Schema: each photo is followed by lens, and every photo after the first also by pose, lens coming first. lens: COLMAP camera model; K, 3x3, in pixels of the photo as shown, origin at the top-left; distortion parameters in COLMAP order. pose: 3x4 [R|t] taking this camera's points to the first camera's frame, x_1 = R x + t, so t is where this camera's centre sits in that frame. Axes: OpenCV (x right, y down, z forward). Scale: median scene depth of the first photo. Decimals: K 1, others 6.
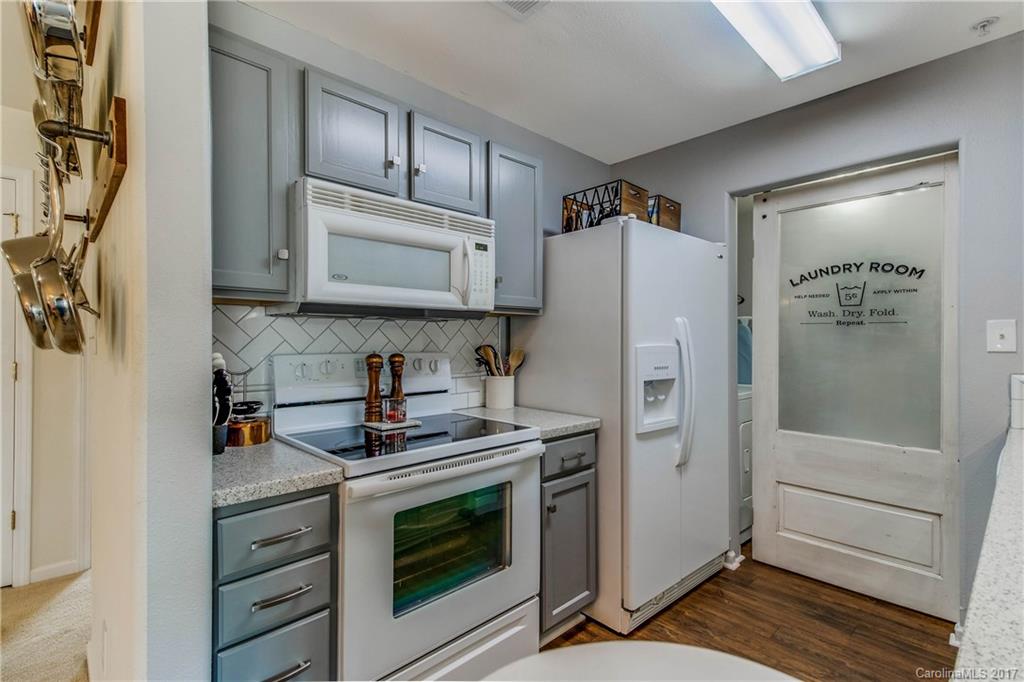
lens RADIAL K [[479.3, 0, 512.0], [0, 479.3, 341.0], [0, 0, 1]] dist [0.002530, -0.000331]
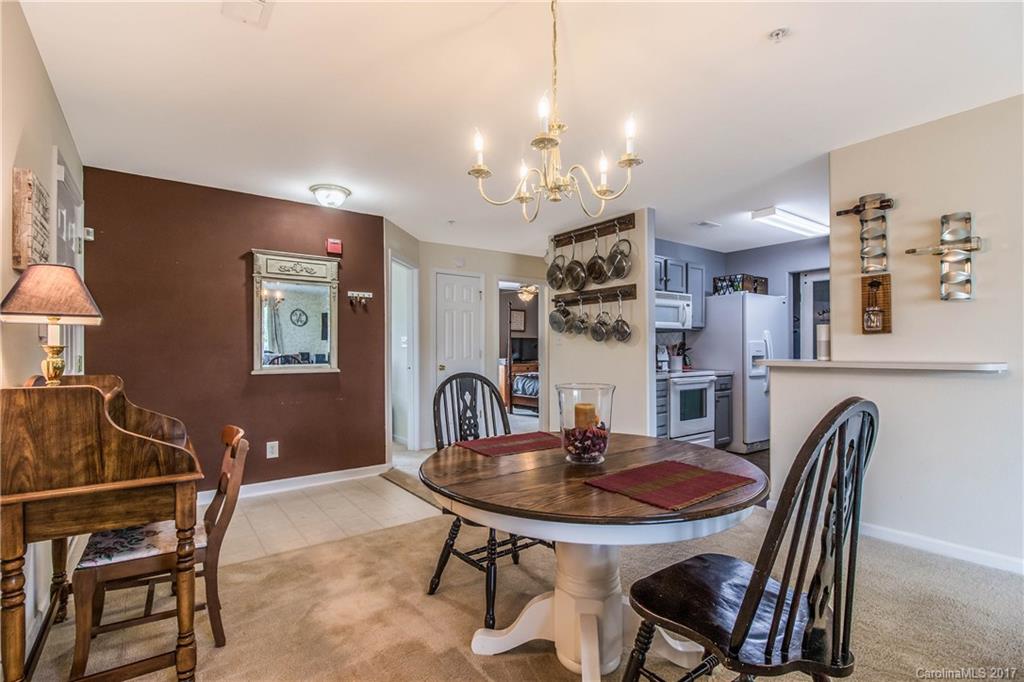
lens RADIAL K [[473.8, 0, 512.0], [0, 473.8, 341.0], [0, 0, 1]] dist [0.000665, -0.000207]
pose [[0.991703, -0.005449, -0.128433, -0.711516], [0.003339, 0.999856, -0.016638, 0.045164], [0.128505, 0.016071, 0.991579, -1.783270]]
